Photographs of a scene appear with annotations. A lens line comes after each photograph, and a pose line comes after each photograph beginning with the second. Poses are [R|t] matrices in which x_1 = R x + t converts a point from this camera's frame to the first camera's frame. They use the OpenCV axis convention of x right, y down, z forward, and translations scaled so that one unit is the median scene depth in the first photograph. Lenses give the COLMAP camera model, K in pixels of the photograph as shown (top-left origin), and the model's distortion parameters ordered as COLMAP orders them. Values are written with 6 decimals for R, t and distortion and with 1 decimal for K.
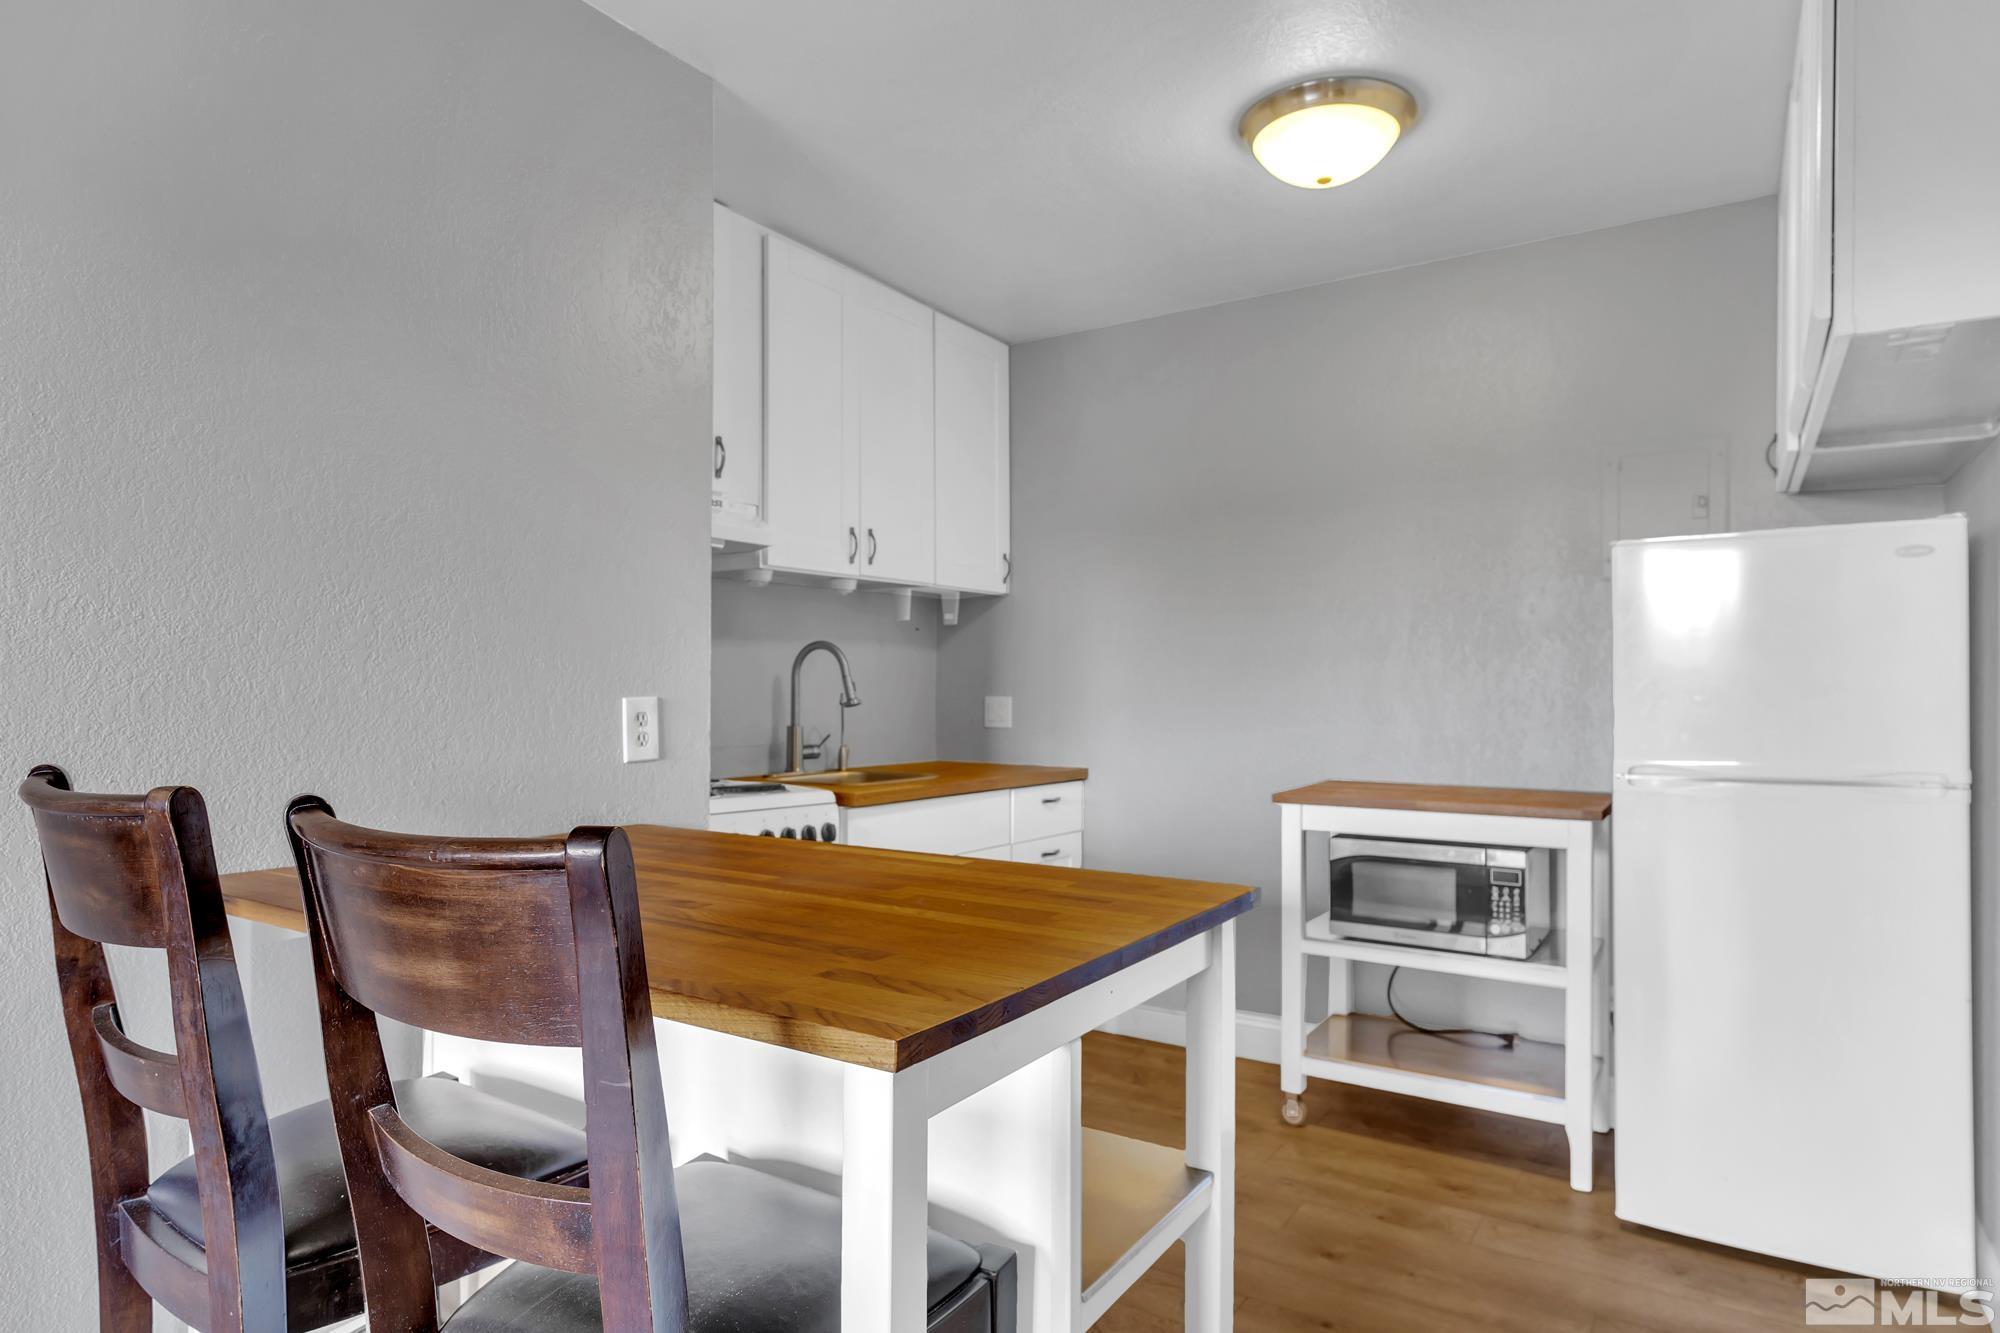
lens RADIAL K [[1128.3, 0, 1047.3], [0, 1128.3, 697.1], [0, 0, 1]] dist [0.005564, 0.000954]
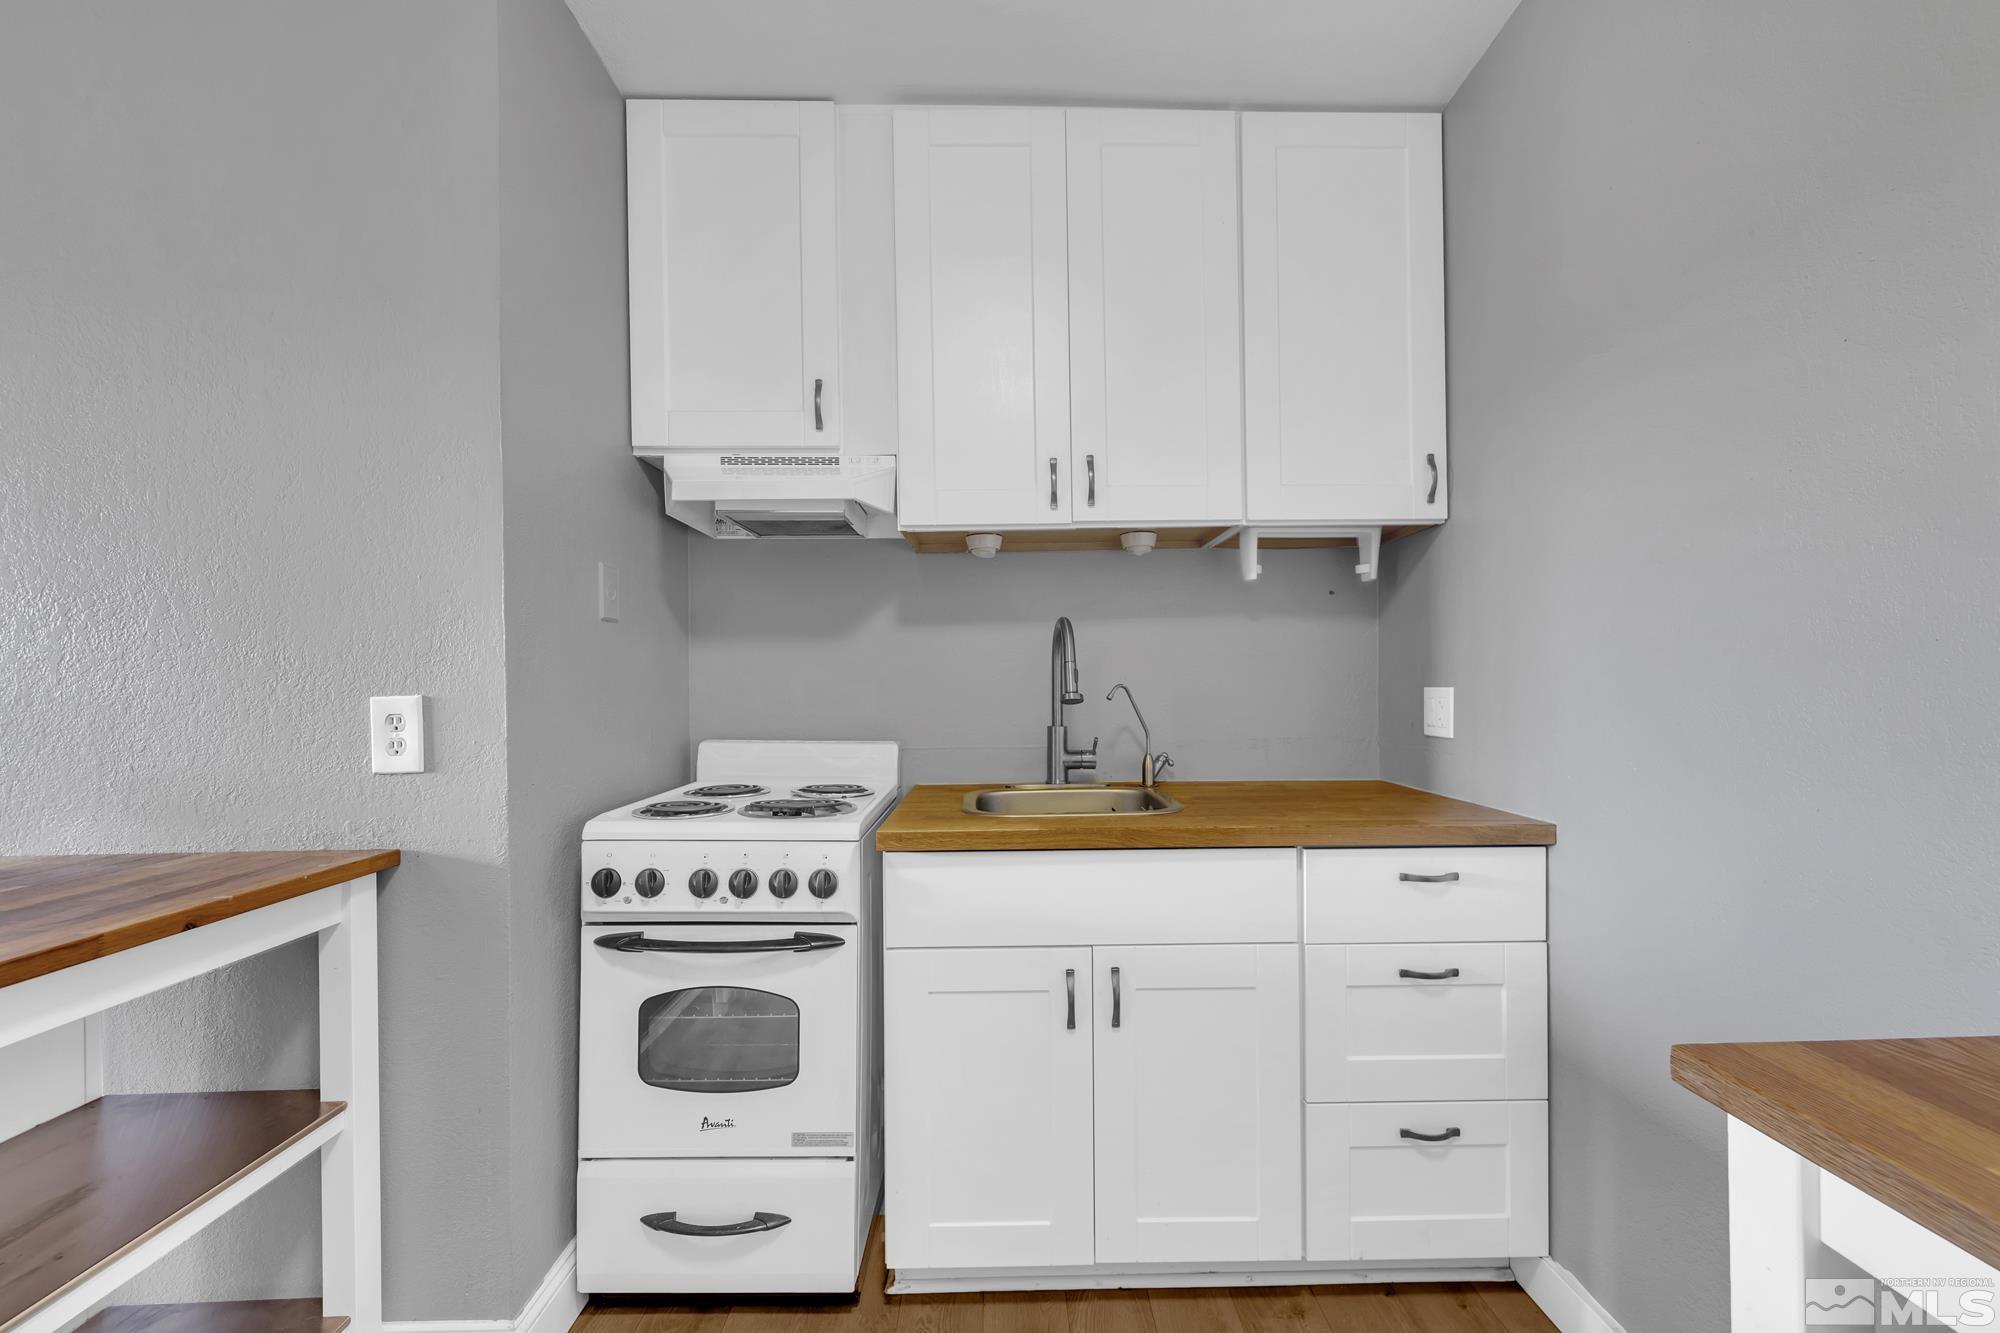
lens RADIAL K [[800.5, 0, 1019.1], [0, 800.5, 683.2], [0, 0, 1]] dist [0.003717, -0.000539]
pose [[0.542190, -0.007892, -0.840219, 0.236694], [0.006254, 0.999966, -0.005357, -0.001896], [0.840233, -0.002350, 0.542221, 0.663307]]
